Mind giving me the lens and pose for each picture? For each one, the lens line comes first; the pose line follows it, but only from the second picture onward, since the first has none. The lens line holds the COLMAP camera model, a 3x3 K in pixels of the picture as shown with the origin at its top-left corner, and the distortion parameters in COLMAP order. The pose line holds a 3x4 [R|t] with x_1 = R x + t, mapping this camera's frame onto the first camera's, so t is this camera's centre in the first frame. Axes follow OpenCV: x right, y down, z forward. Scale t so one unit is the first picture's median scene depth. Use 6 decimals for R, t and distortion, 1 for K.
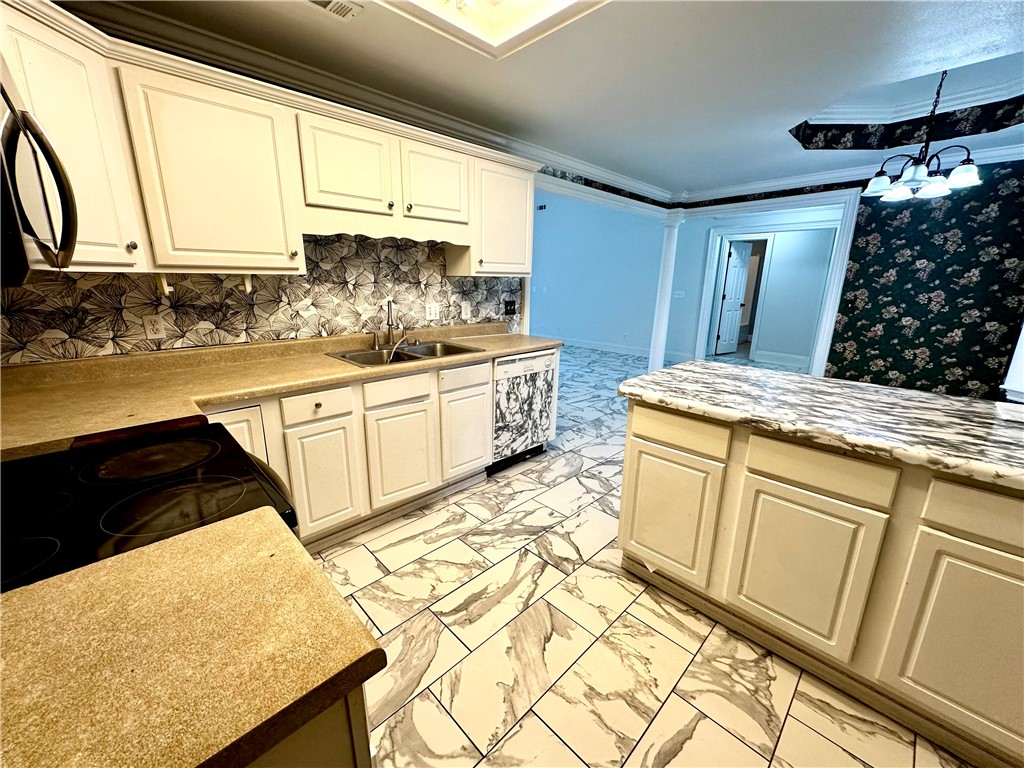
lens RADIAL K [[409.5, 0, 511.8], [0, 409.5, 384.7], [0, 0, 1]] dist [-0.002002, 0.000084]
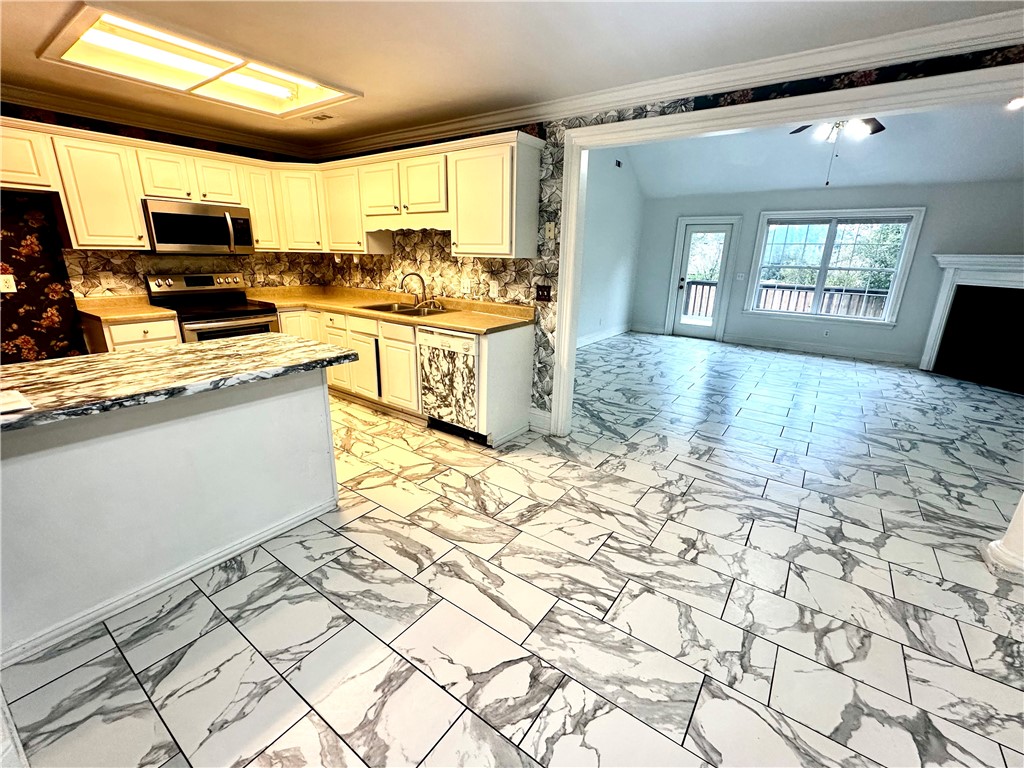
lens RADIAL K [[442.6, 0, 509.0], [0, 442.6, 385.8], [0, 0, 1]] dist [-0.000475, -0.000172]
pose [[0.162379, 0.279039, -0.946451, 1.170787], [-0.268930, 0.935384, 0.229637, -0.244880], [0.949373, 0.217240, 0.226929, 0.915678]]
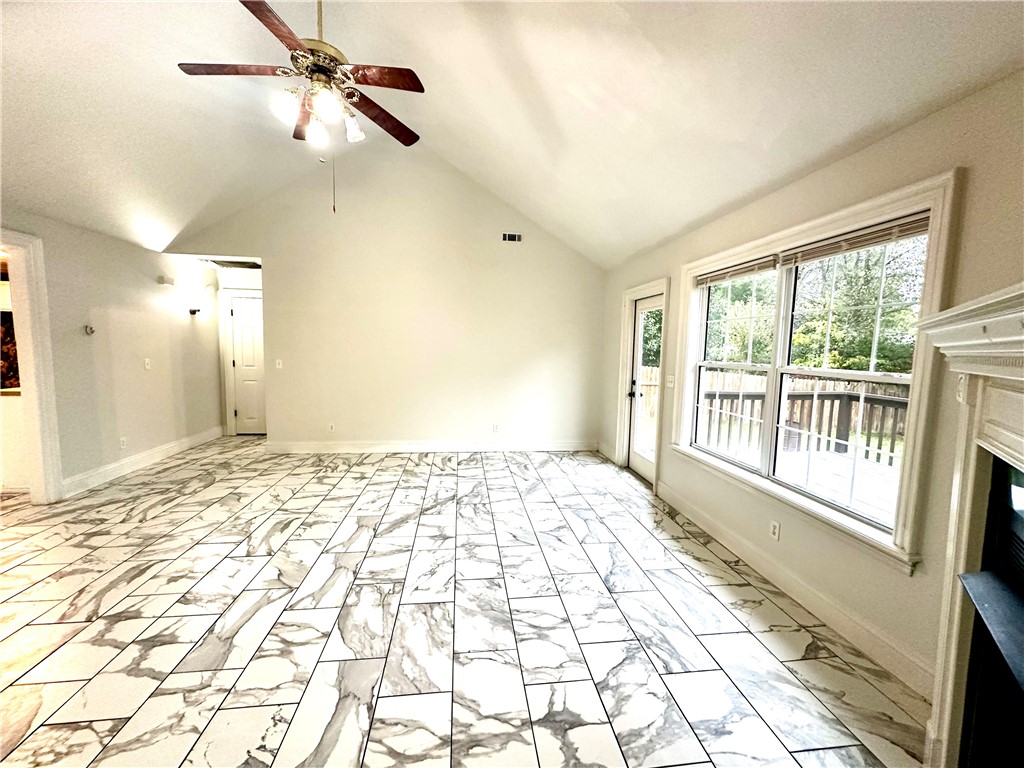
lens RADIAL K [[409.5, 0, 511.2], [0, 409.5, 382.9], [0, 0, 1]] dist [-0.002002, 0.000084]
pose [[-0.611768, 0.049133, -0.789510, 0.121654], [-0.224367, 0.946302, 0.232747, -0.801221], [0.758551, 0.319527, -0.567893, 3.017890]]
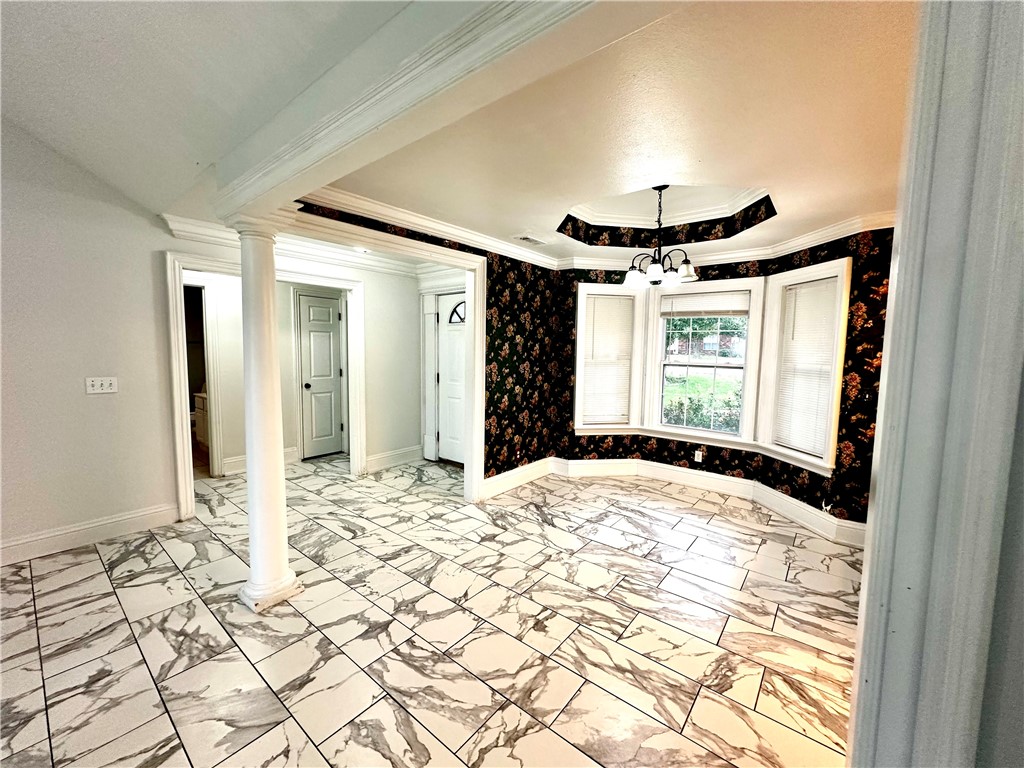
lens RADIAL K [[409.5, 0, 512.6], [0, 409.5, 381.4], [0, 0, 1]] dist [-0.002002, 0.000084]
pose [[-0.114157, -0.089079, 0.989461, -0.150345], [0.235433, 0.965175, 0.114055, -0.406696], [-0.965163, 0.245972, -0.089209, 1.477204]]
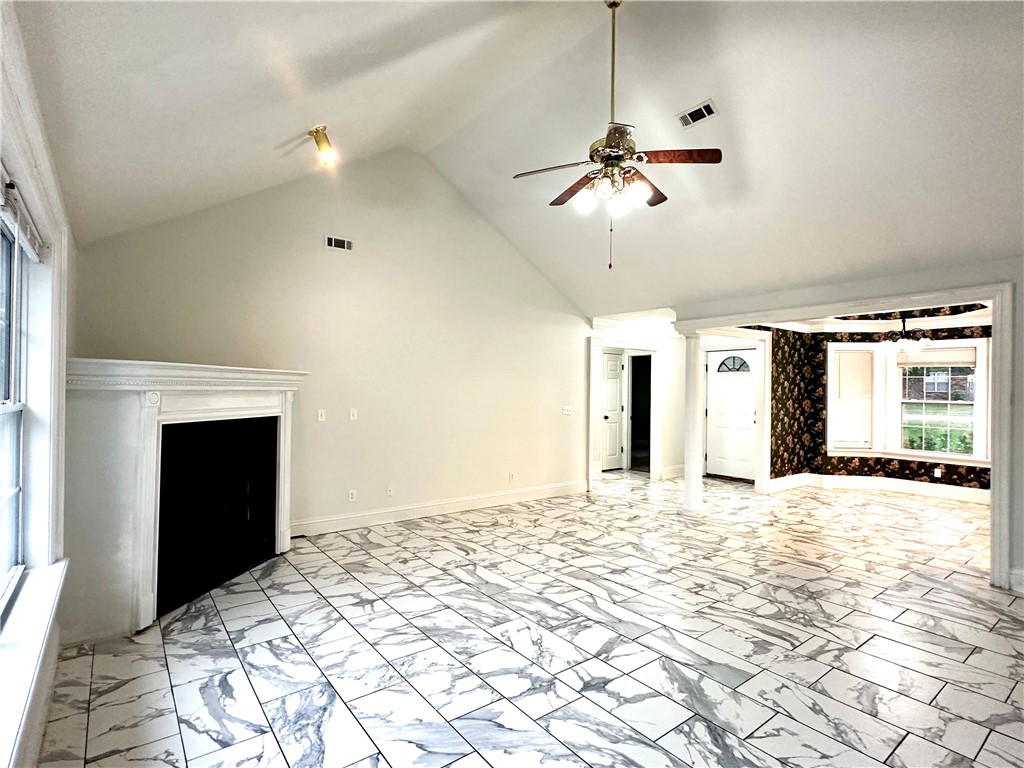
lens RADIAL K [[512.9, 0, 505.1], [0, 512.9, 382.6], [0, 0, 1]] dist [-0.011976, 0.002394]
pose [[0.134613, 0.005479, 0.990883, -1.450610], [0.237510, 0.970656, -0.037633, -0.626815], [-0.962013, 0.240411, 0.129362, 2.319219]]
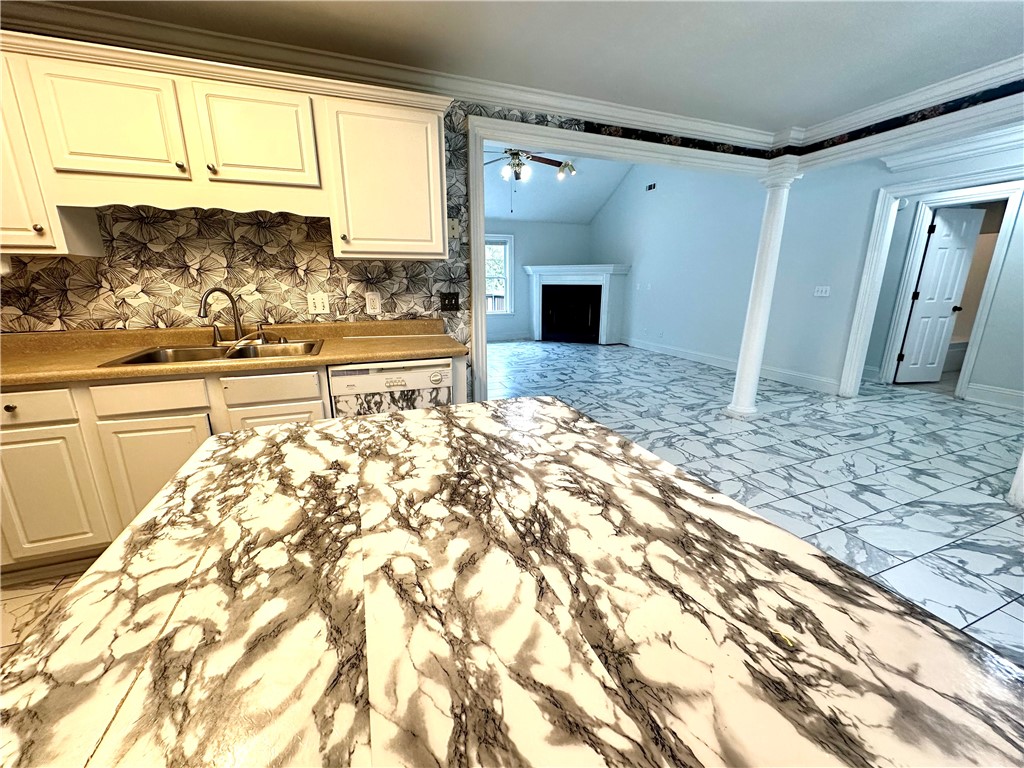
lens RADIAL K [[409.5, 0, 510.8], [0, 409.5, 384.9], [0, 0, 1]] dist [-0.002002, 0.000084]
pose [[0.916521, 0.089355, -0.389879, 0.506420], [-0.090718, 0.995764, 0.014958, -0.066040], [0.389564, 0.021660, 0.920745, 0.412091]]
